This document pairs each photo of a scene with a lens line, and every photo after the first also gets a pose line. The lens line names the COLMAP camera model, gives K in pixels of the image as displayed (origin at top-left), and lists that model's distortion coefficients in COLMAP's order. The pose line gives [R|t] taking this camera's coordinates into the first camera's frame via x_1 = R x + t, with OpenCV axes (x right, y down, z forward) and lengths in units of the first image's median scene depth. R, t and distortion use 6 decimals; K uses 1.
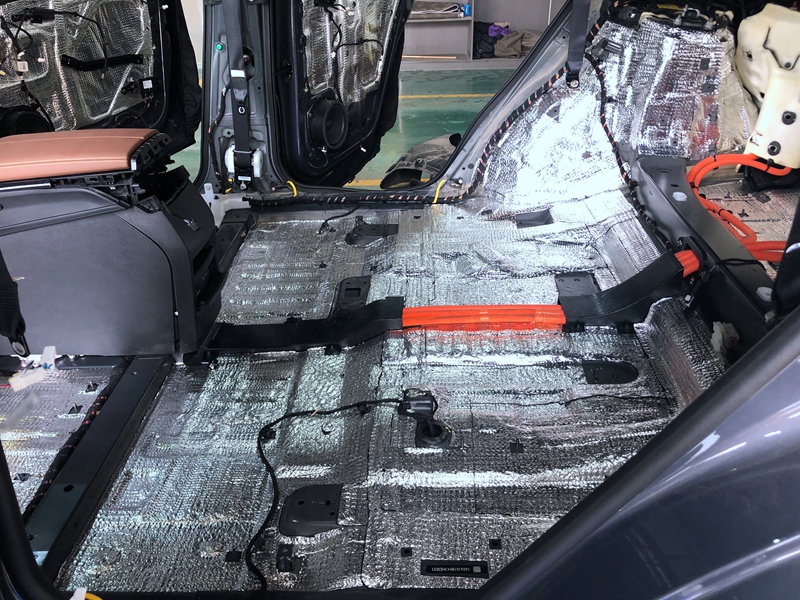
lens RADIAL K [[654.0, 0, 400.0], [0, 654.0, 300.0], [0, 0, 1]] dist [0.010317, -0.000389]
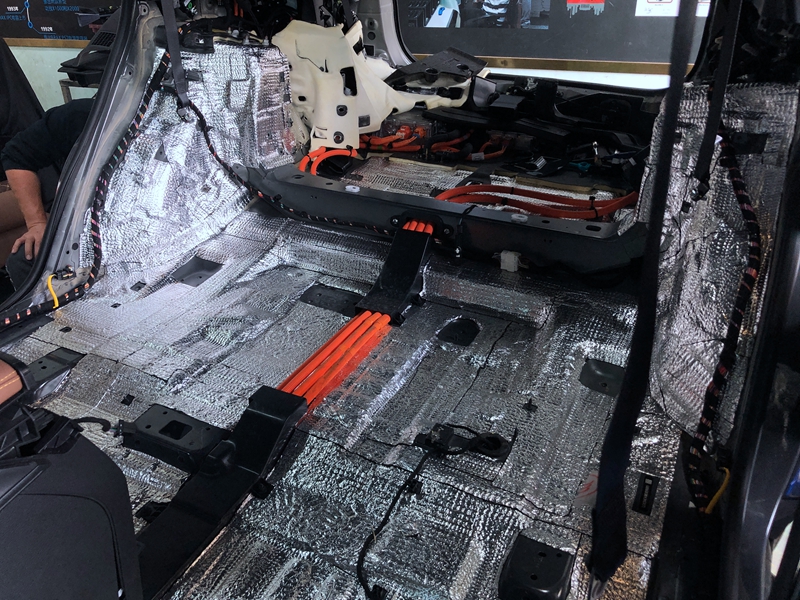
lens RADIAL K [[654.0, 0, 400.0], [0, 654.0, 300.0], [0, 0, 1]] dist [0.010317, -0.000389]
pose [[0.421787, -0.404781, 0.811325, -0.431601], [0.435736, 0.875204, 0.210123, -0.158496], [-0.795129, 0.264896, 0.545527, 0.309004]]
